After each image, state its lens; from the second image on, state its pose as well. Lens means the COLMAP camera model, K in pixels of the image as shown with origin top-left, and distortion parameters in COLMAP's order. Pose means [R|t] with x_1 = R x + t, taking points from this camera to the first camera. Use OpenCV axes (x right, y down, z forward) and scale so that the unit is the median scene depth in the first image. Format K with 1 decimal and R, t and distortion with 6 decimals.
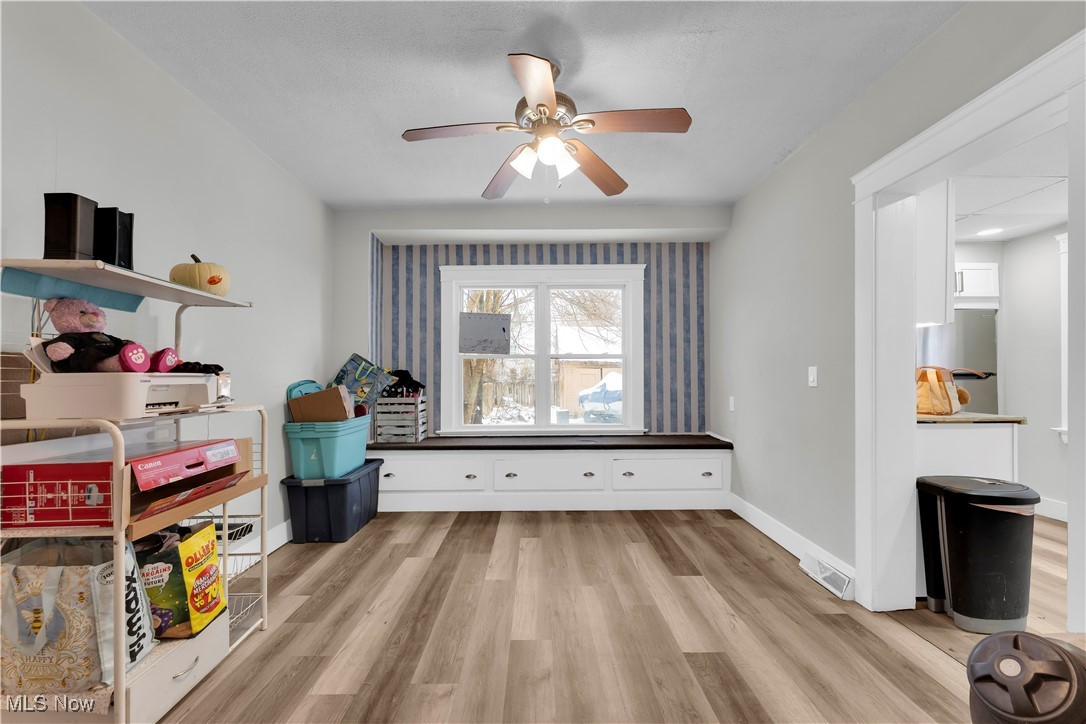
lens RADIAL K [[444.7, 0, 538.6], [0, 444.7, 368.6], [0, 0, 1]] dist [-0.001048, -0.000095]
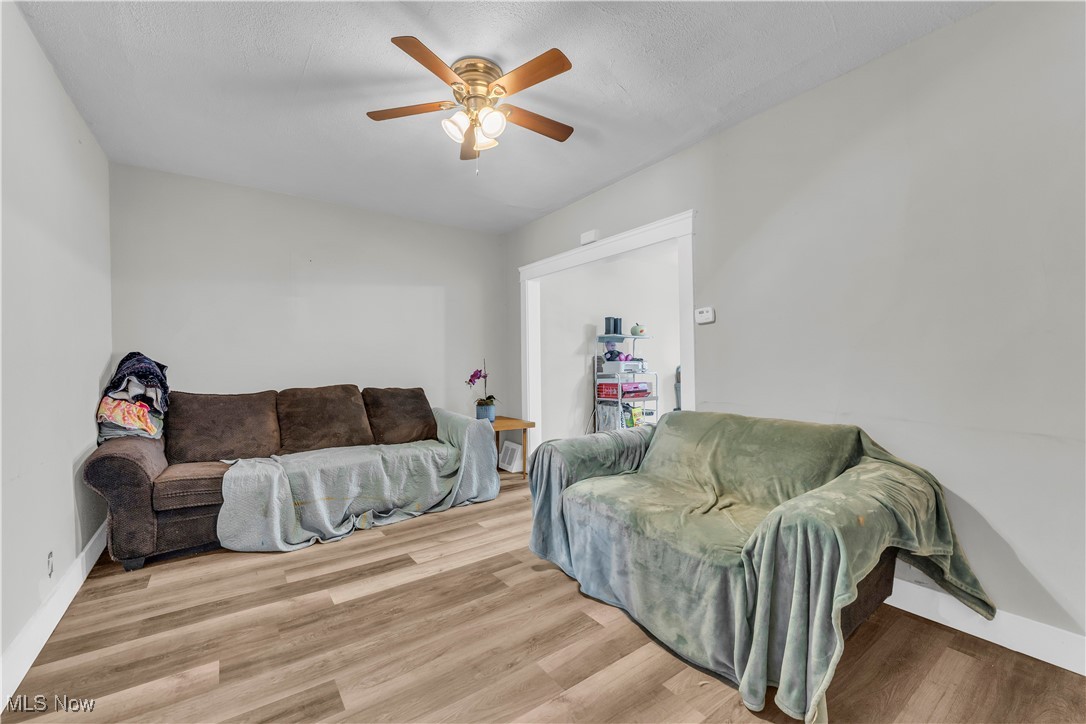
lens RADIAL K [[444.7, 0, 538.2], [0, 444.7, 364.6], [0, 0, 1]] dist [-0.001048, -0.000095]
pose [[0.579015, 0.000417, -0.815317, 1.348069], [0.016848, 0.999780, 0.012476, -0.015941], [0.815143, -0.020960, 0.578880, -1.355785]]
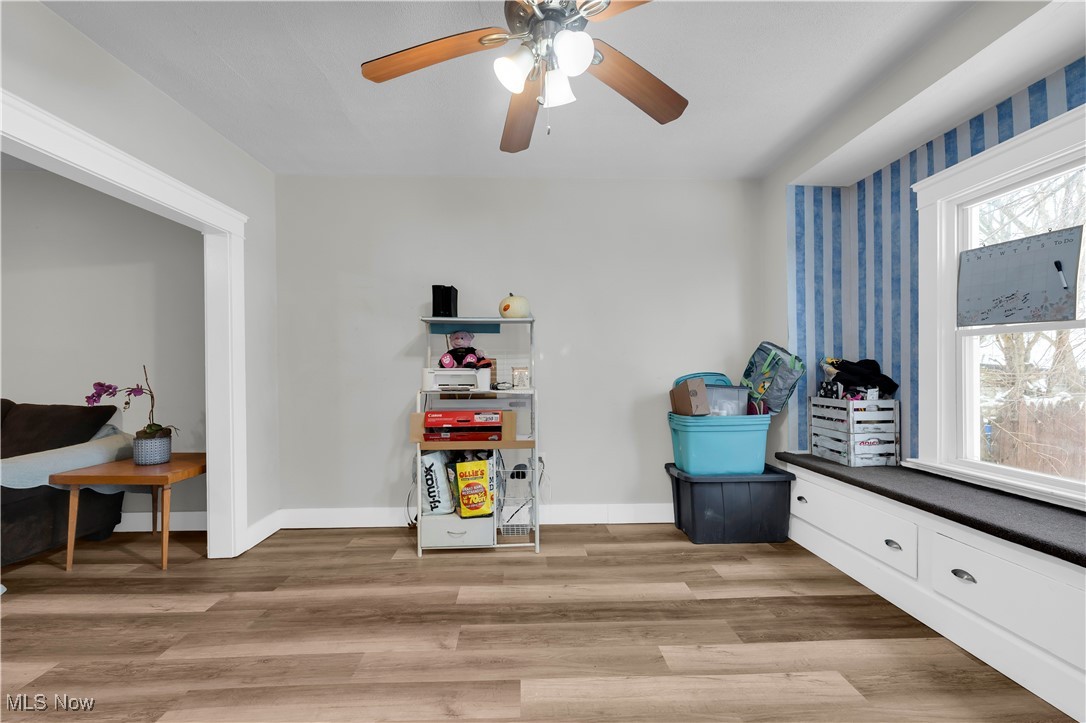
lens RADIAL K [[444.7, 0, 540.6], [0, 444.7, 369.6], [0, 0, 1]] dist [-0.001048, -0.000095]
pose [[0.020084, 0.005707, -0.999782, 0.805168], [0.019480, 0.999792, 0.006098, 0.010084], [0.999609, -0.019598, 0.019969, 1.054234]]
